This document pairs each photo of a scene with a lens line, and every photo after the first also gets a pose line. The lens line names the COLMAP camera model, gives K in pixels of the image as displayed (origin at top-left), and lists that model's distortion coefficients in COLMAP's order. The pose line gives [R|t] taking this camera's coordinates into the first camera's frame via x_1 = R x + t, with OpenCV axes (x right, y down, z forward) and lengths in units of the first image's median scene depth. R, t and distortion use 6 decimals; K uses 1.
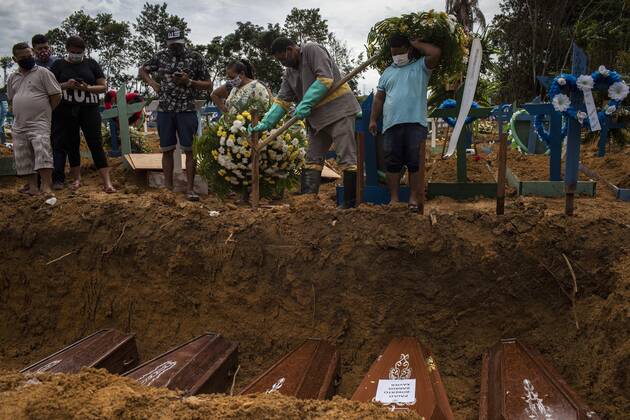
lens RADIAL K [[509.5, 0, 317.7], [0, 509.5, 212.6], [0, 0, 1]] dist [-0.052791, 0.029460]
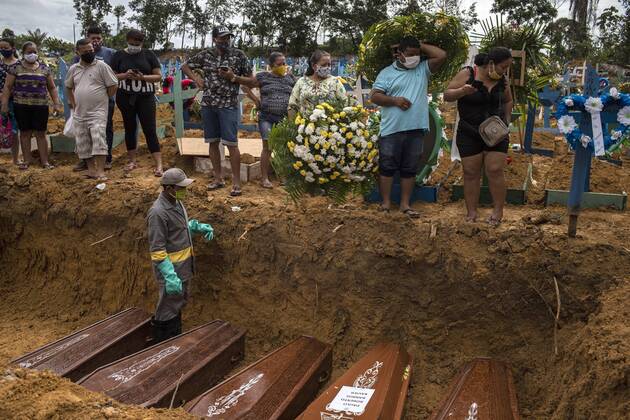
lens RADIAL K [[509.5, 0, 312.3], [0, 509.5, 206.2], [0, 0, 1]] dist [-0.052791, 0.029460]
pose [[0.986770, 0.057487, -0.151592, 0.135847], [-0.050105, 0.997385, 0.052083, -0.076647], [0.154189, -0.043799, 0.987070, -0.052314]]
